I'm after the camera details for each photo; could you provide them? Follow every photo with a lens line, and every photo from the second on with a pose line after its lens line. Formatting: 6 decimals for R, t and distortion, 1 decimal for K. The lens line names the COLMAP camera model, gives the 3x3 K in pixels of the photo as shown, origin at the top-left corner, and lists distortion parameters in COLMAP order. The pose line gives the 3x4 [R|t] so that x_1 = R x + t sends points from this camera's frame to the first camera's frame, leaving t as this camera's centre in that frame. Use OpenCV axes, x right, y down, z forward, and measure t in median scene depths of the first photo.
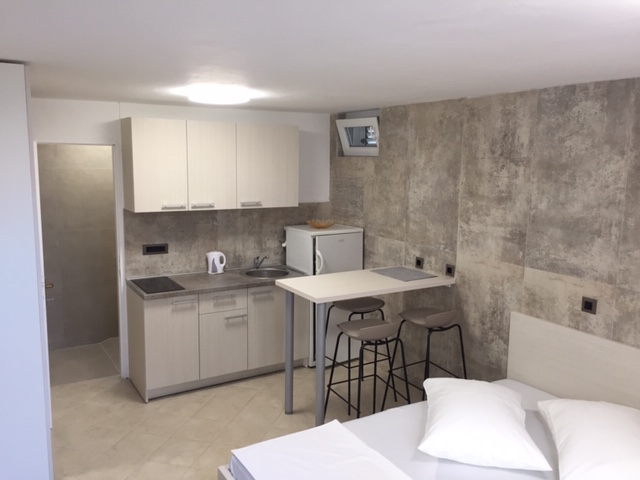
lens RADIAL K [[546.6, 0, 317.9], [0, 546.6, 242.4], [0, 0, 1]] dist [0.085254, -0.123394]
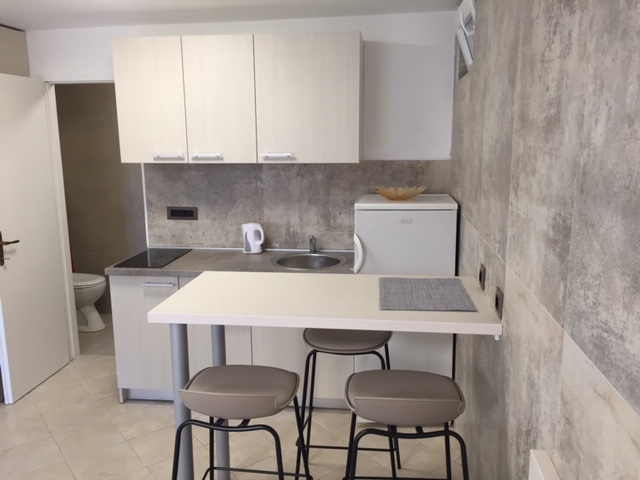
lens RADIAL K [[546.6, 0, 317.5], [0, 546.6, 241.0], [0, 0, 1]] dist [0.085254, -0.123394]
pose [[0.782838, 0.099263, -0.614257, 0.407976], [-0.076282, 0.995057, 0.063582, -0.015573], [0.617532, -0.002918, 0.786541, 0.588910]]
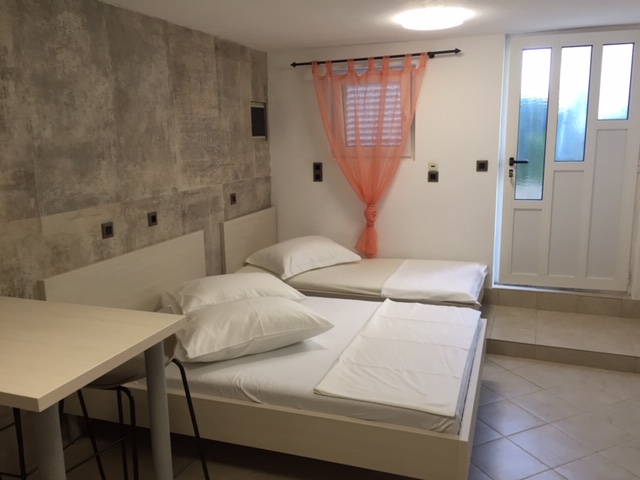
lens RADIAL K [[546.6, 0, 319.8], [0, 546.6, 242.0], [0, 0, 1]] dist [0.085254, -0.123394]
pose [[-0.638970, -0.148600, 0.754742, -0.408661], [0.128992, 0.946571, 0.295574, -0.089159], [-0.758340, 0.286218, -0.585662, 1.045038]]
